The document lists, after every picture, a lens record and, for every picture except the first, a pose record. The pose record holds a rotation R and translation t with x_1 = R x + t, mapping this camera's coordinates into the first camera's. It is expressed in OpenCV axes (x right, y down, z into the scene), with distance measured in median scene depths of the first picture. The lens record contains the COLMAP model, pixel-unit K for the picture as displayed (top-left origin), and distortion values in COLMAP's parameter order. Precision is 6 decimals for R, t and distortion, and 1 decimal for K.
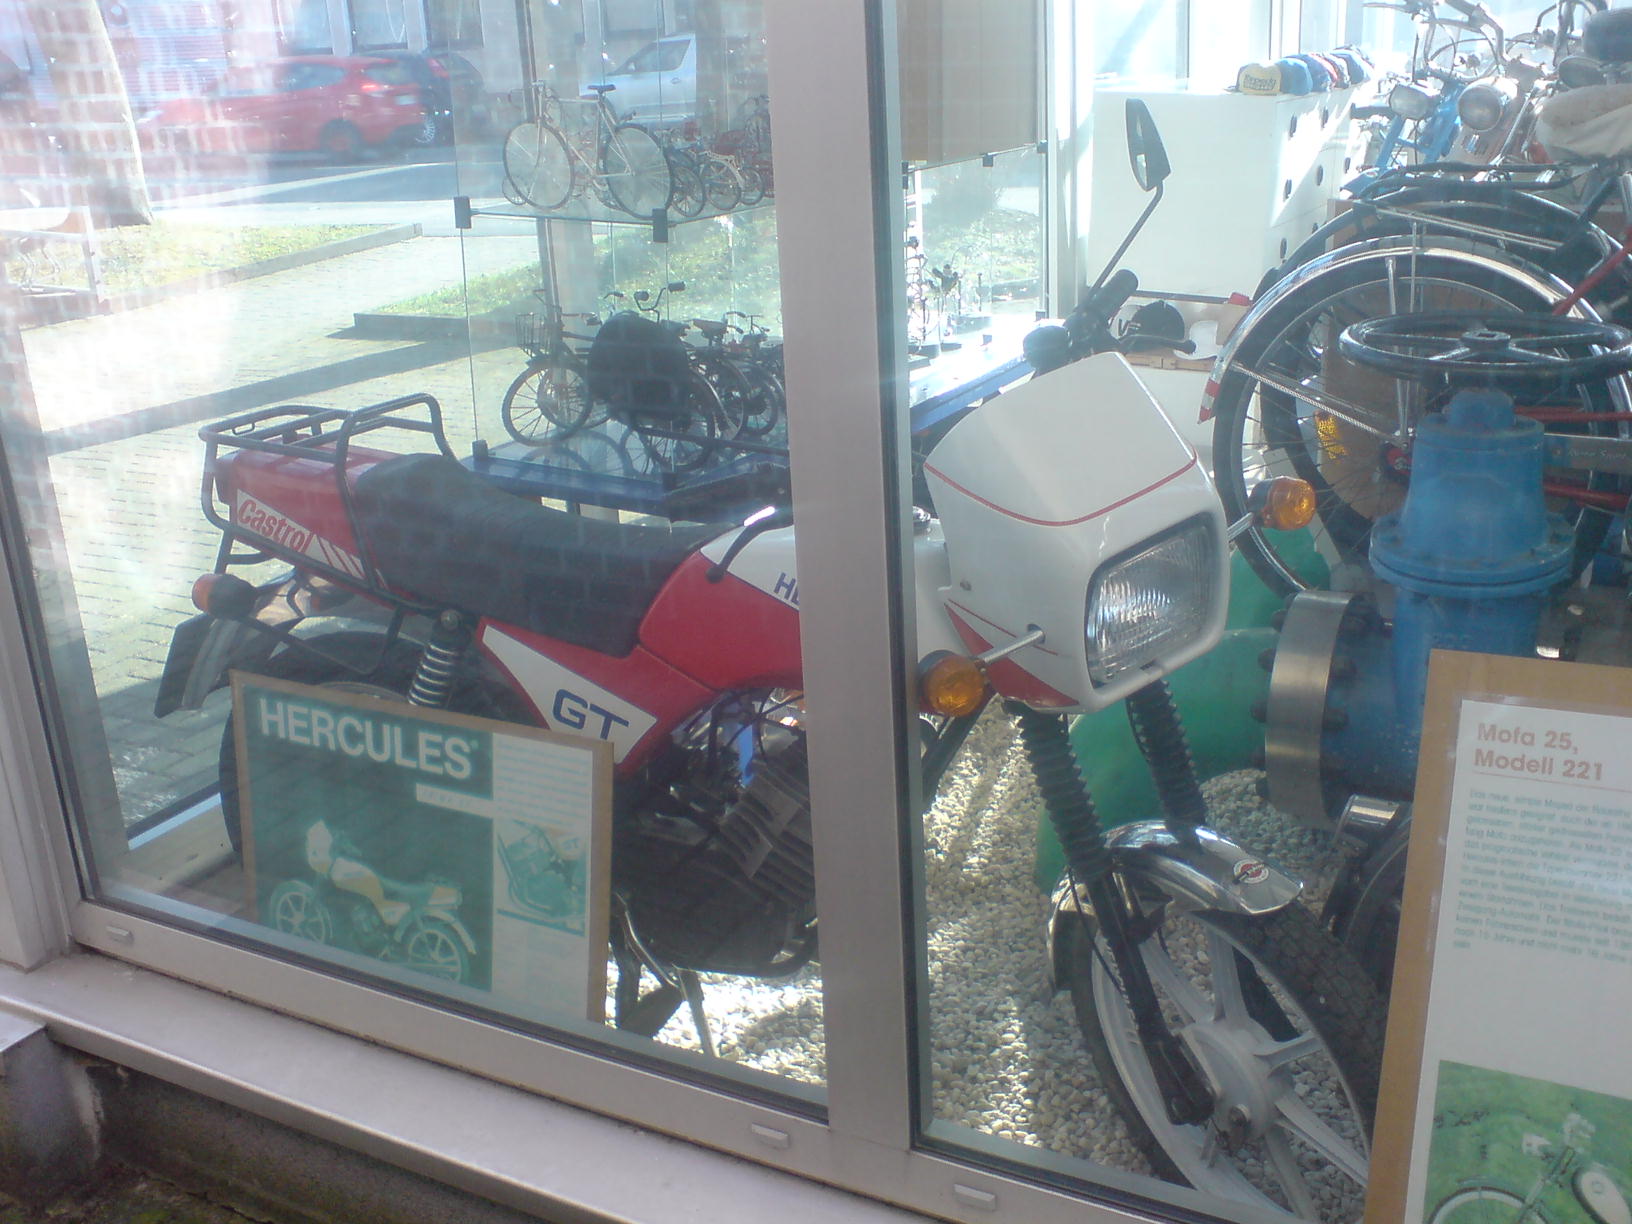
lens RADIAL K [[1632.9, 0, 816.0], [0, 1632.9, 612.0], [0, 0, 1]] dist [-0.110825, 0.205817]
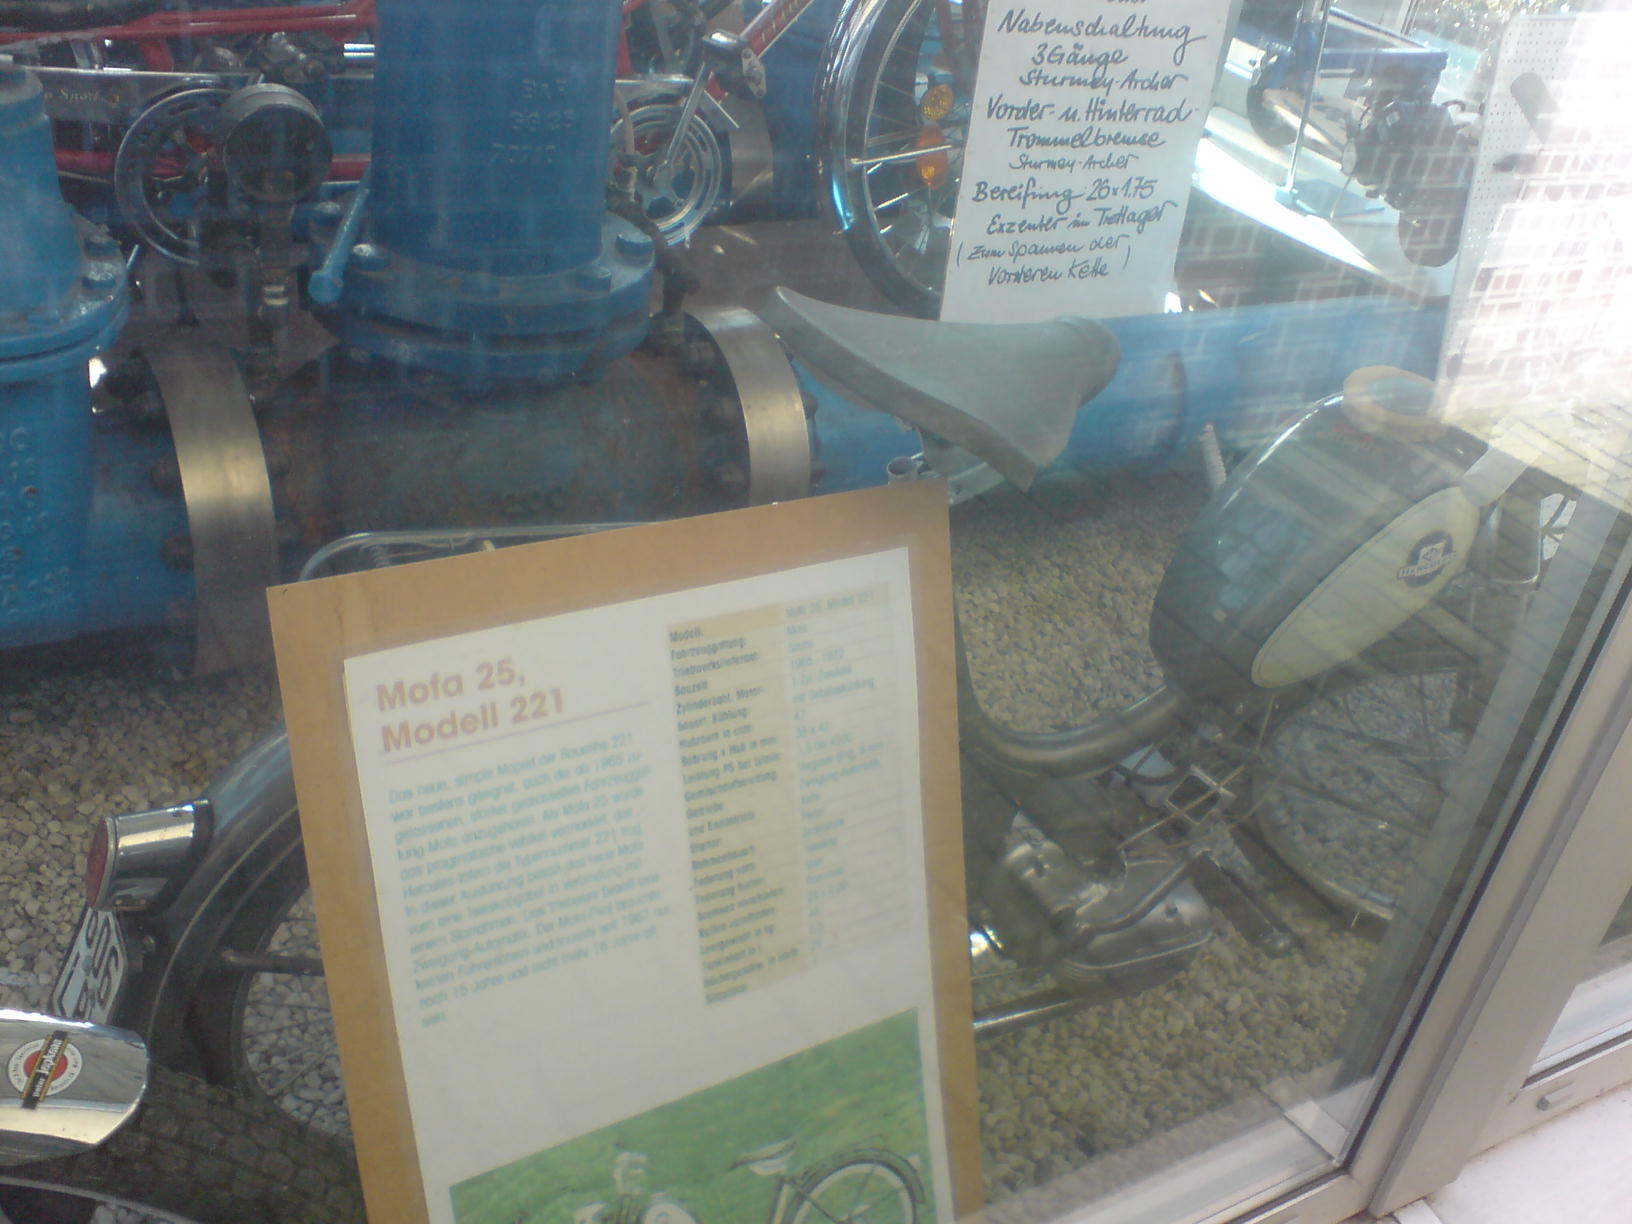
lens RADIAL K [[1632.9, 0, 816.0], [0, 1632.9, 612.0], [0, 0, 1]] dist [-0.110825, 0.205817]
pose [[0.508533, -0.350928, 0.786285, 0.031361], [0.124248, 0.933528, 0.336286, -0.124166], [-0.852031, -0.073318, 0.518331, 0.503152]]
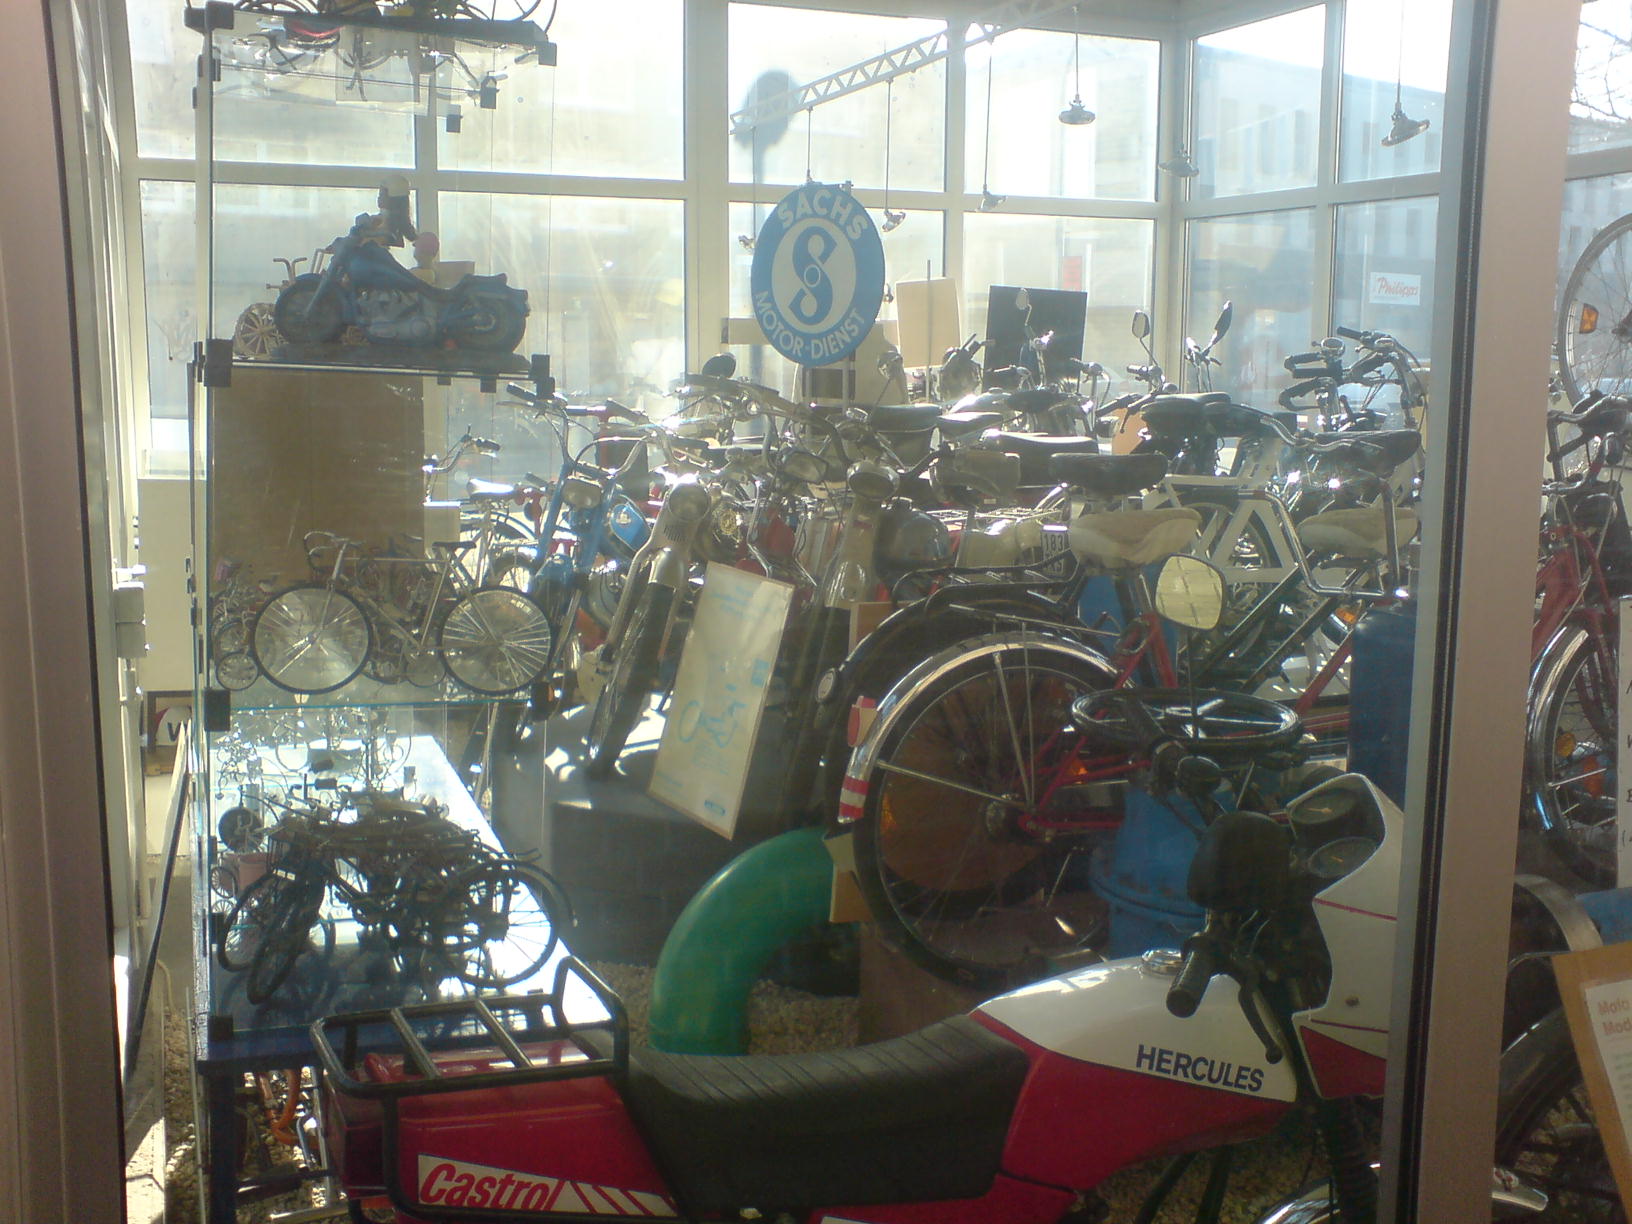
lens RADIAL K [[1632.9, 0, 816.0], [0, 1632.9, 612.0], [0, 0, 1]] dist [-0.110825, 0.205817]
pose [[0.647678, -0.068736, 0.758807, -0.907049], [0.223342, 0.969301, -0.102830, -0.230261], [-0.728444, 0.236075, 0.643147, 0.487211]]
